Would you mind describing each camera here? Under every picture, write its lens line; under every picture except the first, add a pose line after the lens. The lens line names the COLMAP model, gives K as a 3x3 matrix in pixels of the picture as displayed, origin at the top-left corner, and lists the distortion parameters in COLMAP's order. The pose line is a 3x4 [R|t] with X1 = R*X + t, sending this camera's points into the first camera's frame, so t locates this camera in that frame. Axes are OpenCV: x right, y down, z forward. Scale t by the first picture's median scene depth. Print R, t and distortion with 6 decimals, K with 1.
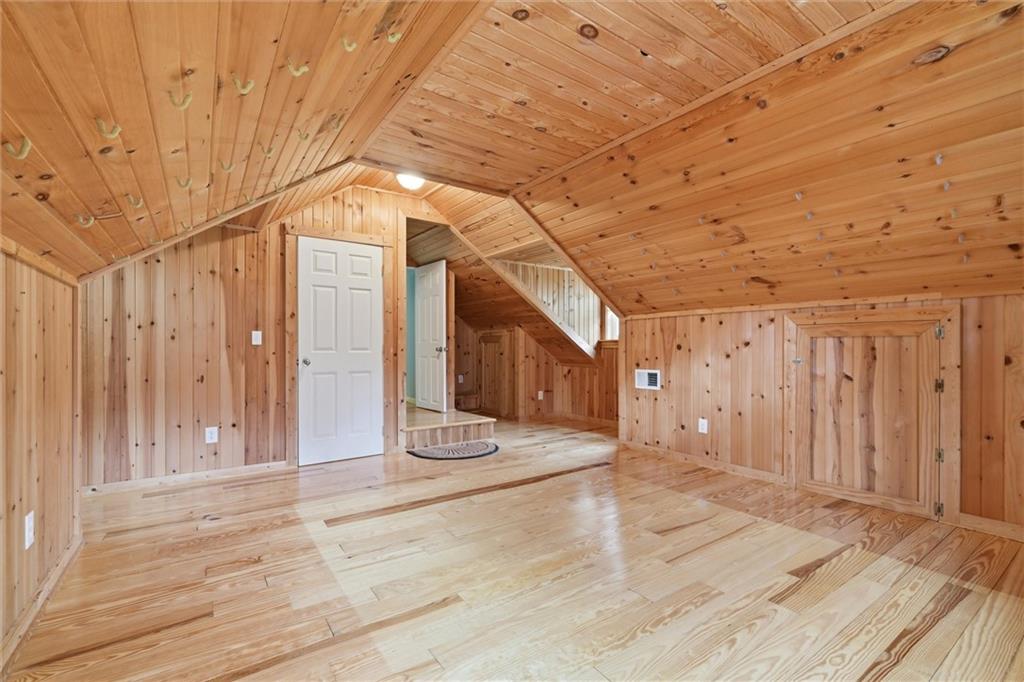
lens RADIAL K [[446.2, 0, 512.0], [0, 446.2, 341.0], [0, 0, 1]] dist [-0.000655, 0.000280]
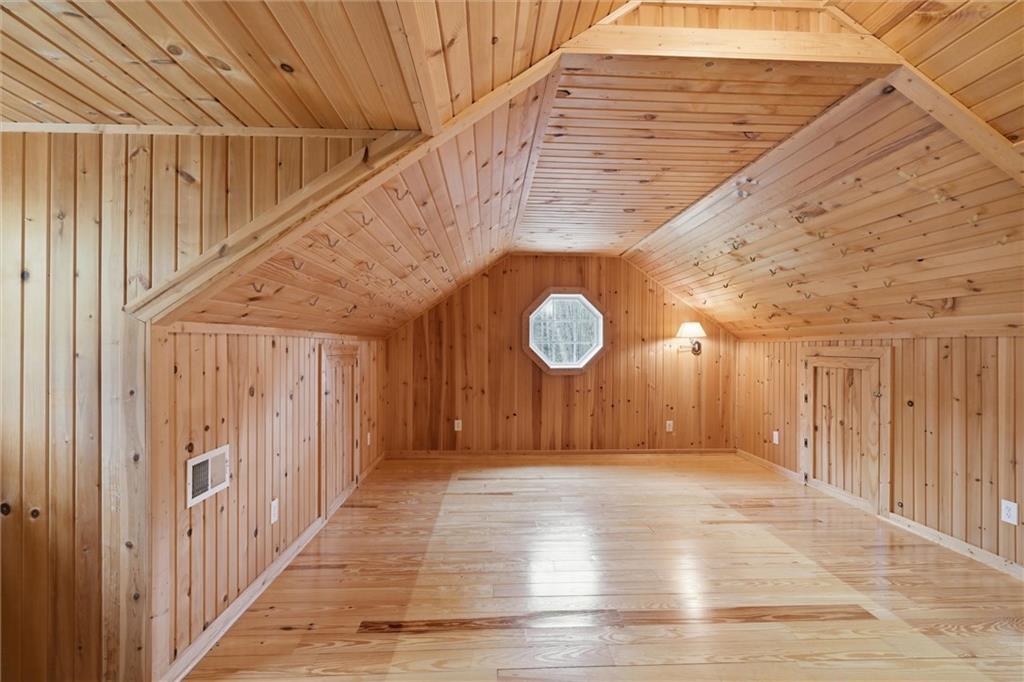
lens RADIAL K [[446.2, 0, 512.0], [0, 446.2, 341.0], [0, 0, 1]] dist [-0.000655, 0.000280]
pose [[-0.846949, 0.001853, 0.531670, -0.254988], [-0.014059, 0.999566, -0.025880, -0.052992], [-0.531488, -0.029394, -0.846556, 1.760448]]
